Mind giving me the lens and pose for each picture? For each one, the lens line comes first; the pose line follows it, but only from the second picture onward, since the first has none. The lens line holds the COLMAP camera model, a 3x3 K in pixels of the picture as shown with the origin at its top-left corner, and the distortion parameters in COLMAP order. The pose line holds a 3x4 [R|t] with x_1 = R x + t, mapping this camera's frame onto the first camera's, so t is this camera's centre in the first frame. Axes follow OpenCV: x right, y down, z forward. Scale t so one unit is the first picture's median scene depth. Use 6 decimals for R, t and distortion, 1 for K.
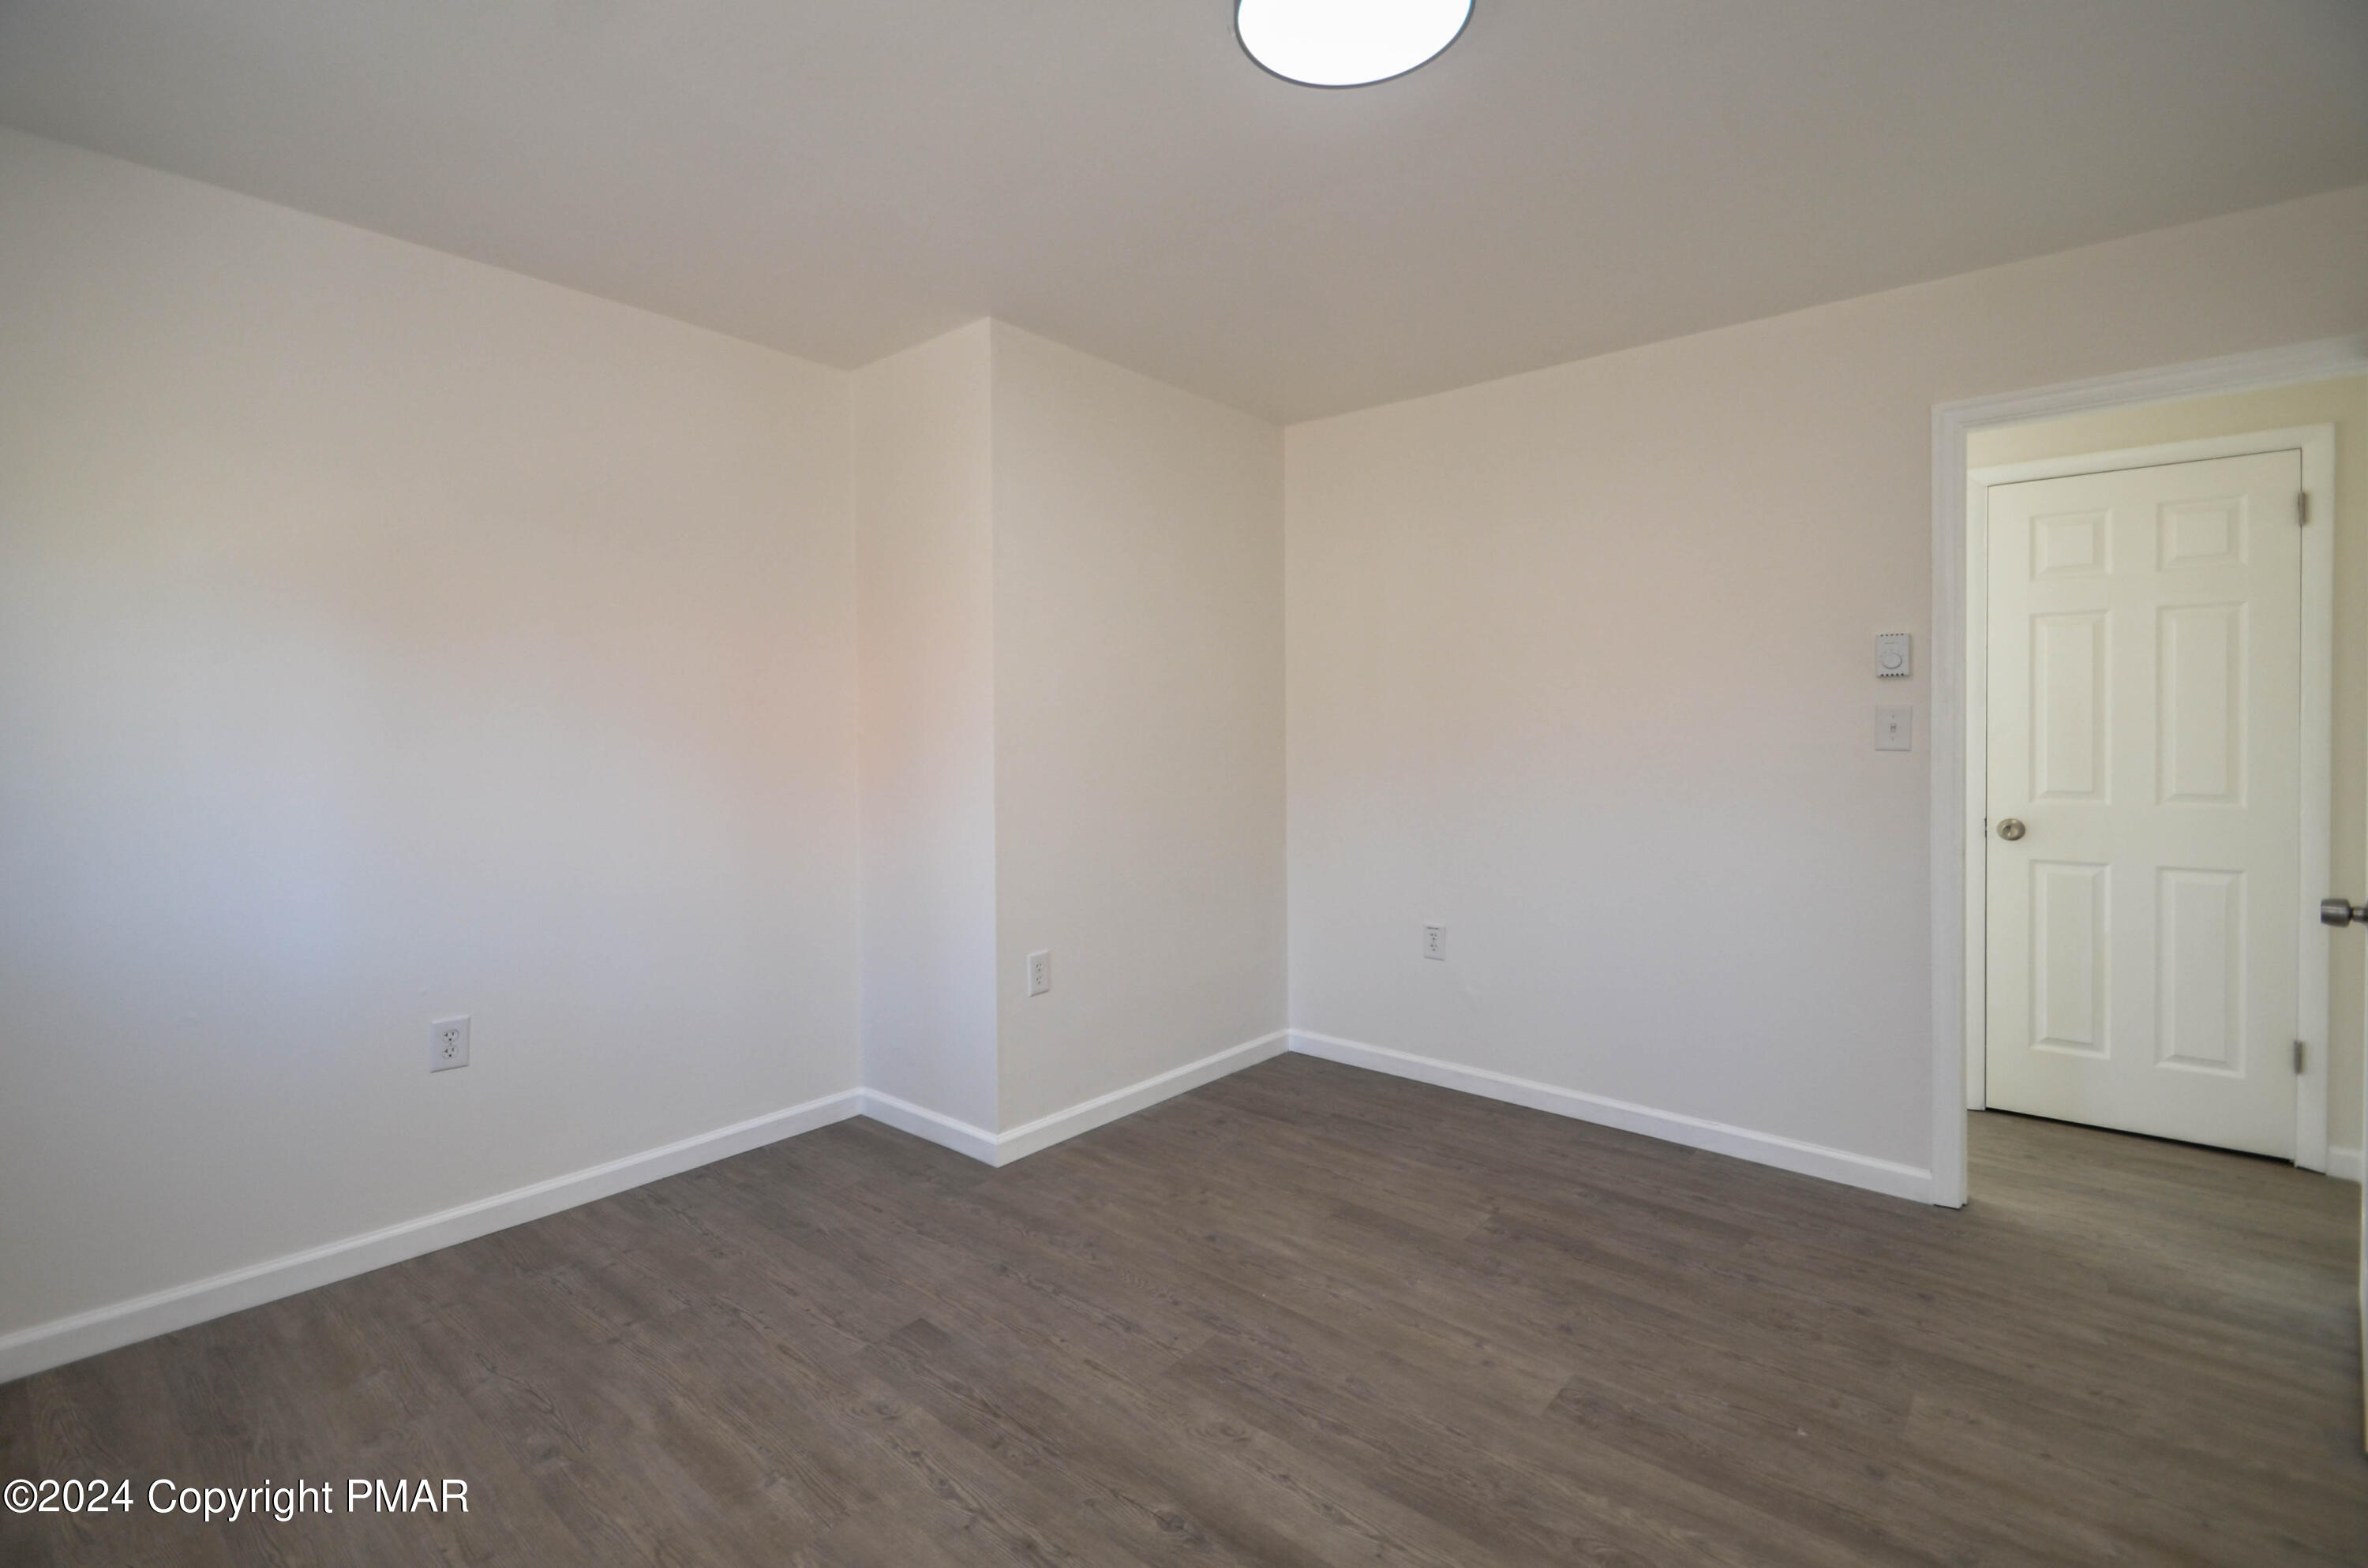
lens RADIAL K [[1042.9, 0, 1179.2], [0, 1042.9, 729.9], [0, 0, 1]] dist [0.029941, -0.020290]
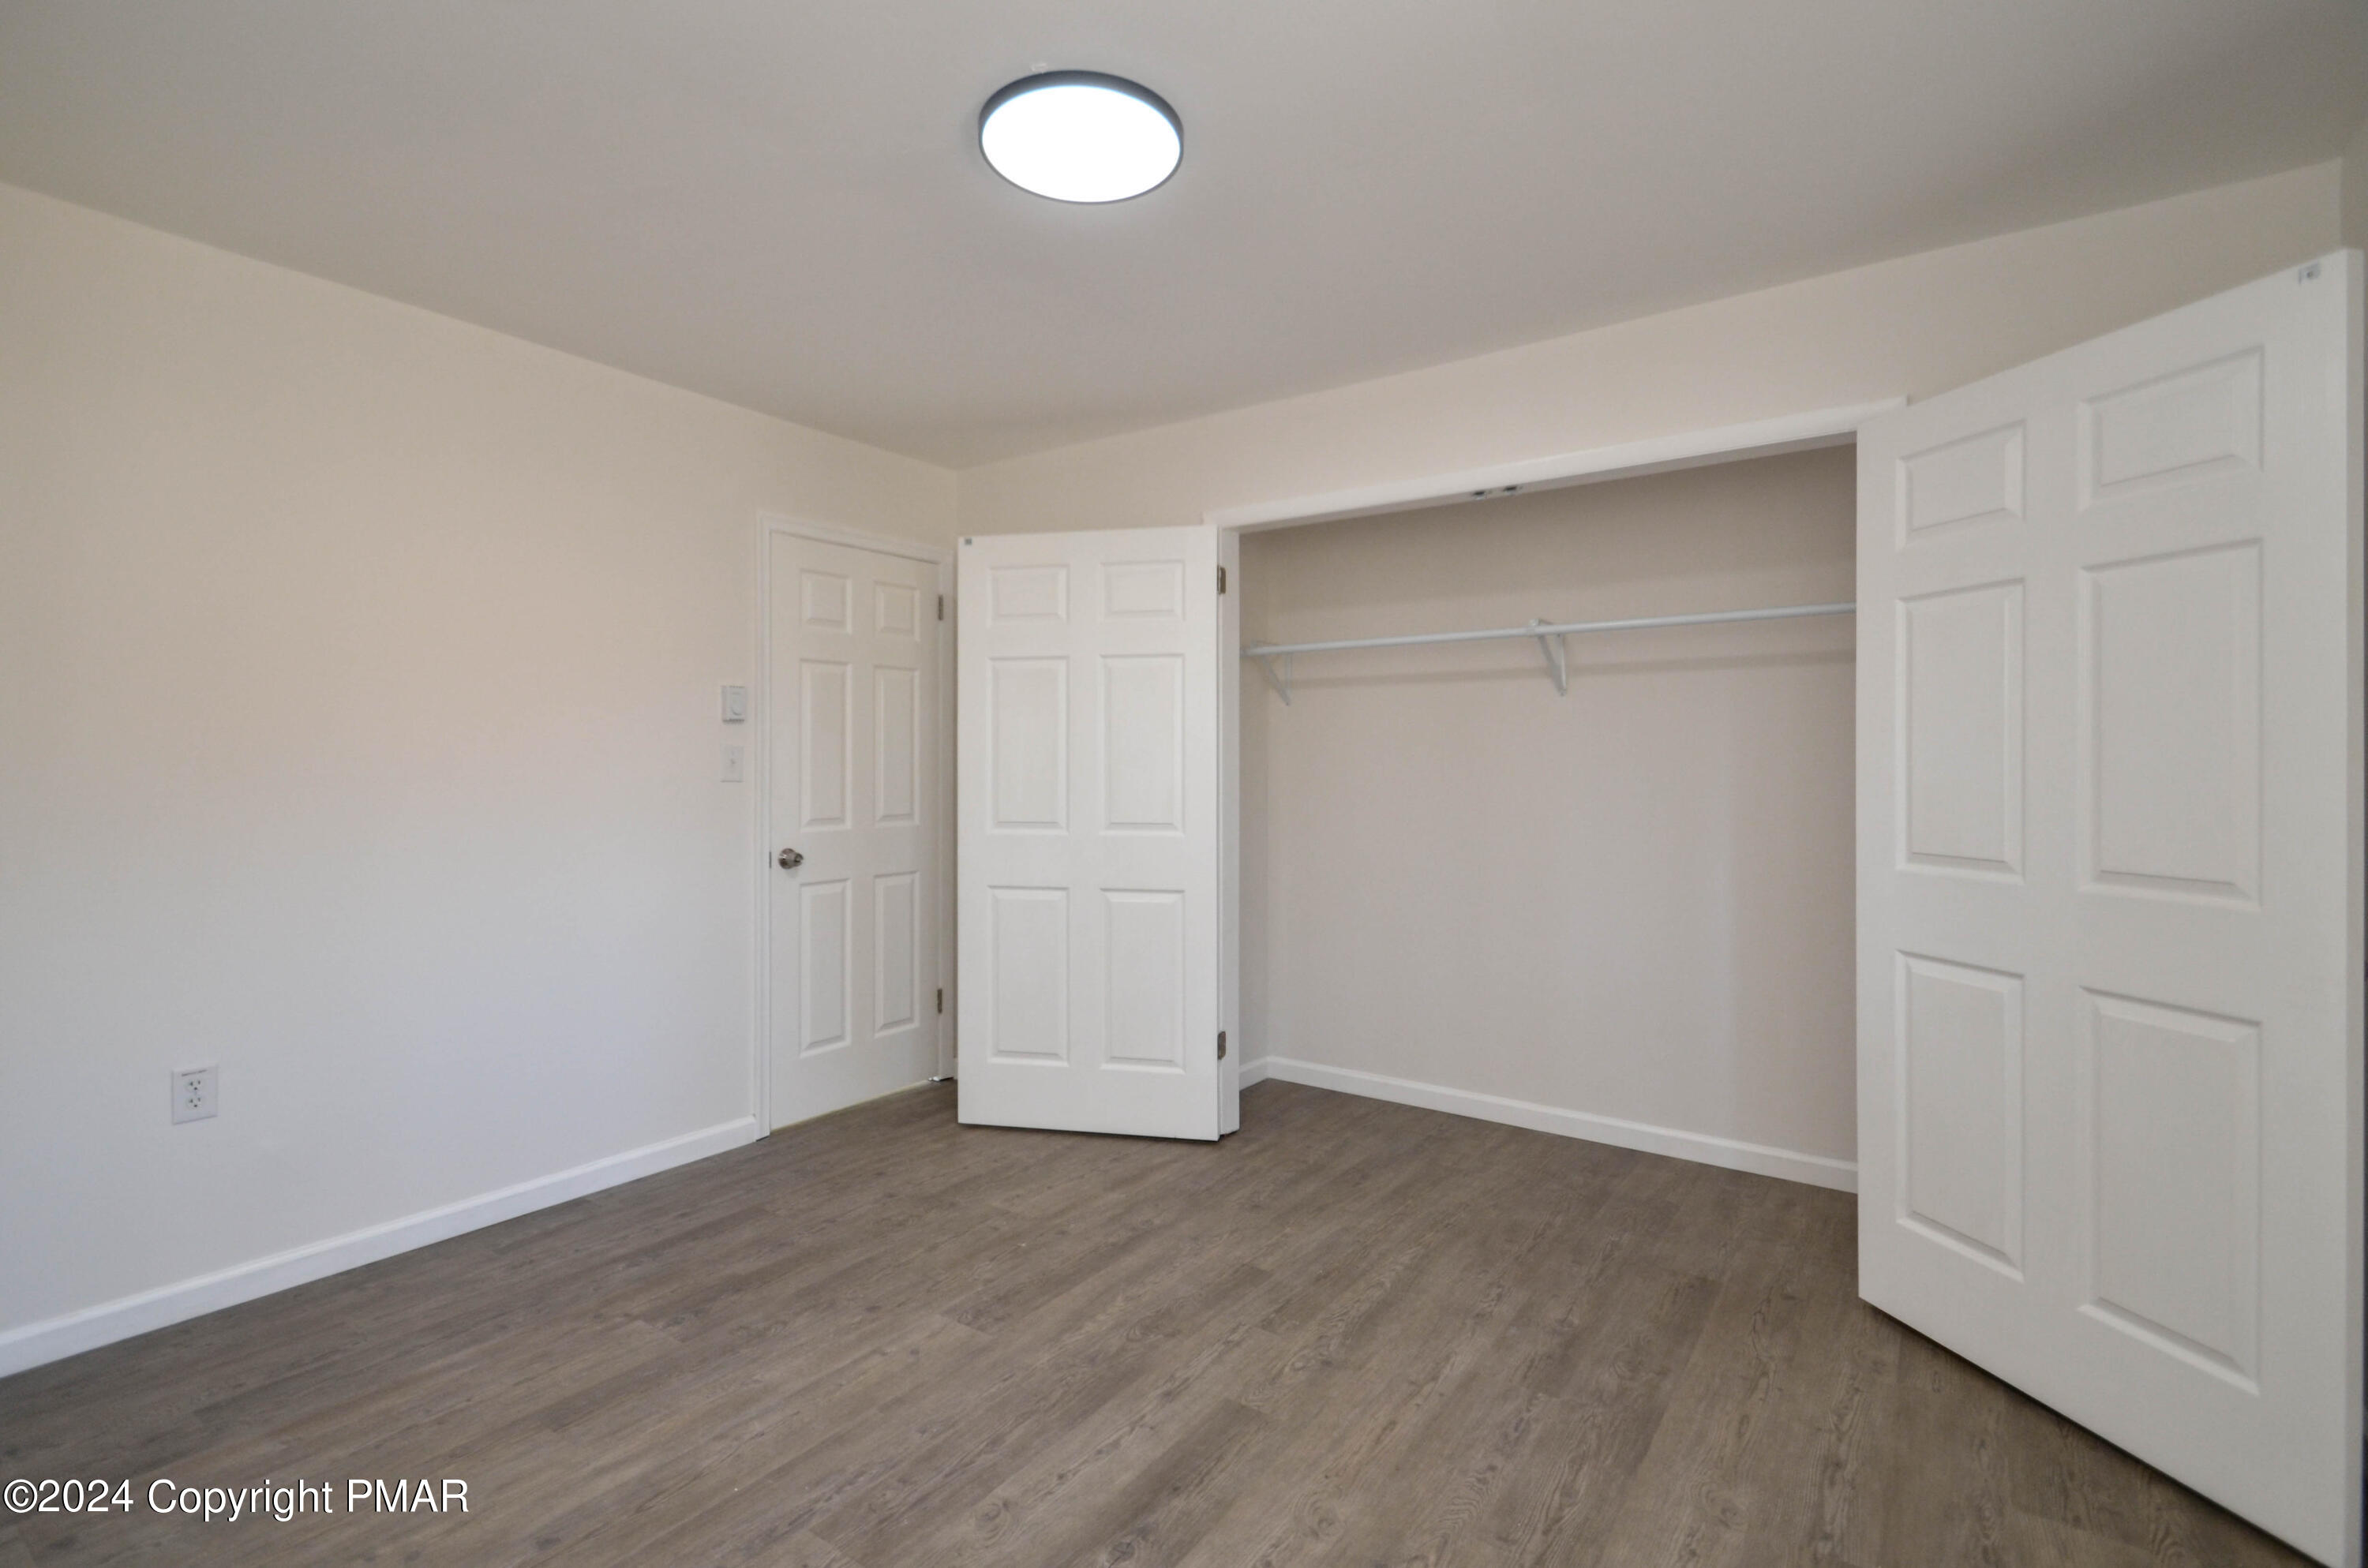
lens RADIAL K [[1075.5, 0, 1165.7], [0, 1075.5, 762.1], [0, 0, 1]] dist [0.031424, -0.025030]
pose [[-0.078307, 0.002397, 0.996926, -0.739103], [-0.001717, 0.999995, -0.002539, -0.001467], [-0.996928, -0.001911, -0.078303, 0.732938]]
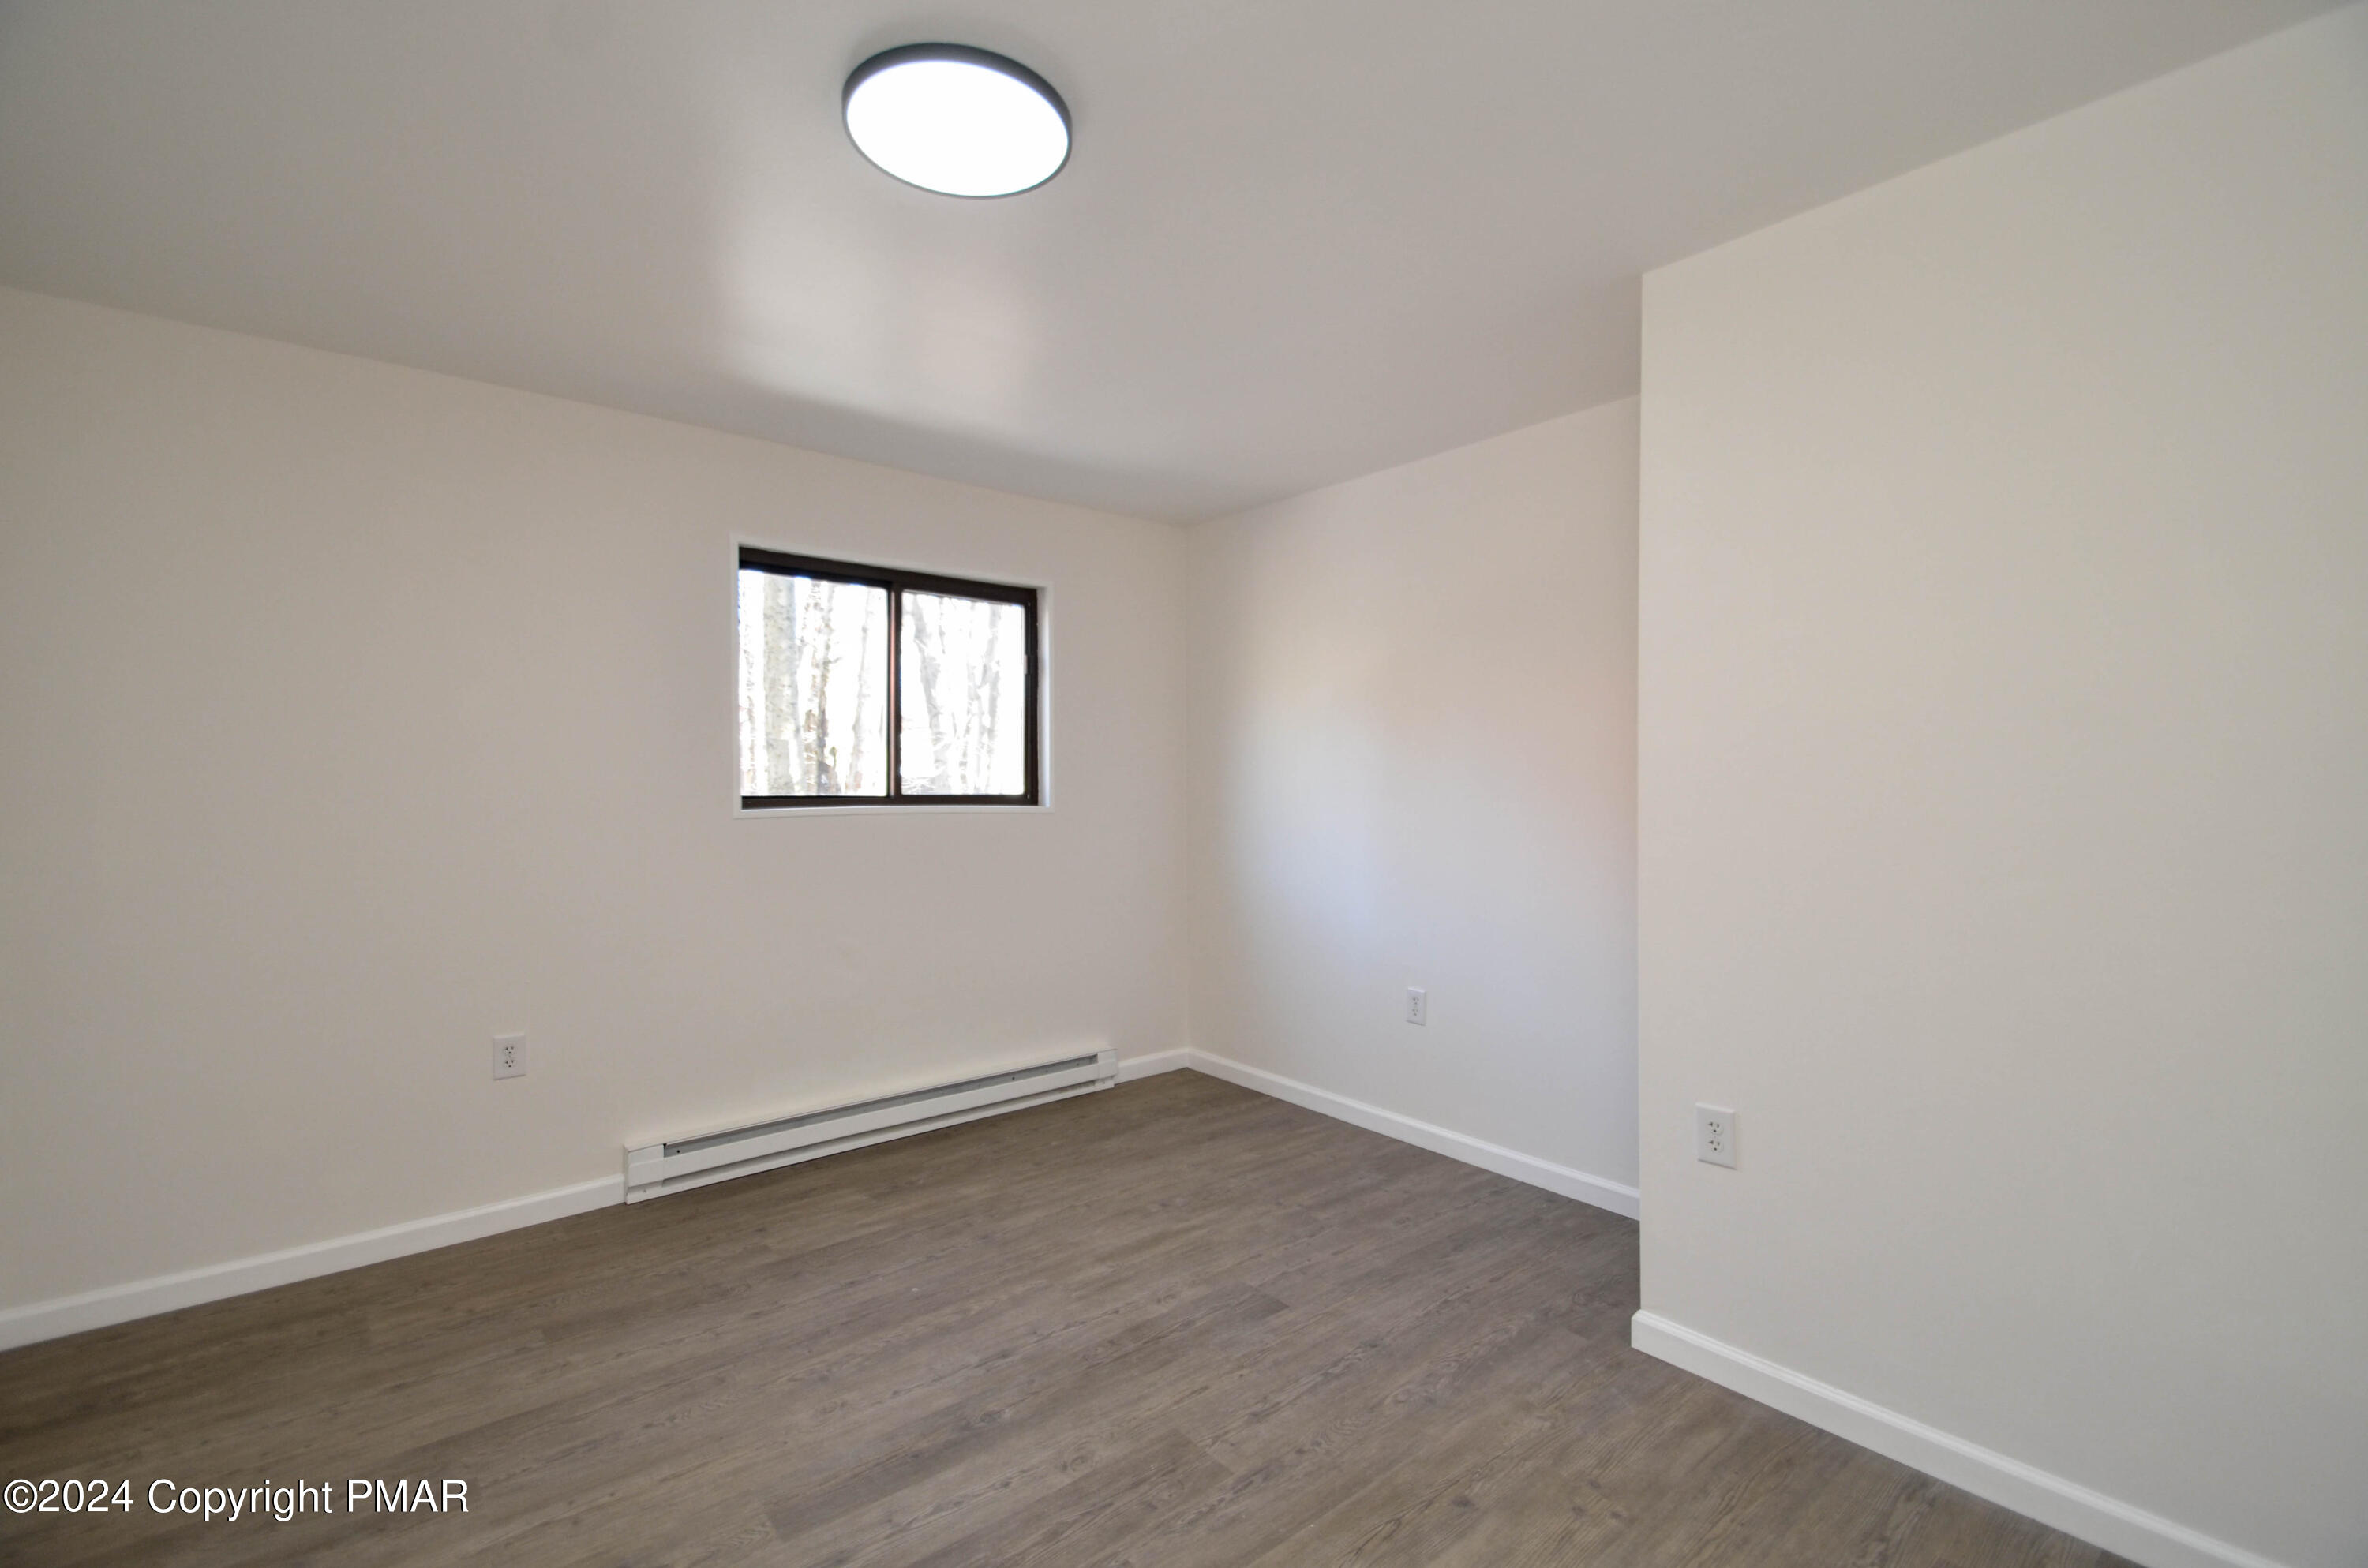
lens RADIAL K [[1047.7, 0, 1184.0], [0, 1047.7, 784.0], [0, 0, 1]] dist [0.020193, -0.015351]
pose [[-0.175071, 0.009262, -0.984512, 0.852589], [0.003359, 0.999956, 0.008810, -0.022199], [0.984550, -0.001765, -0.175094, 1.026936]]
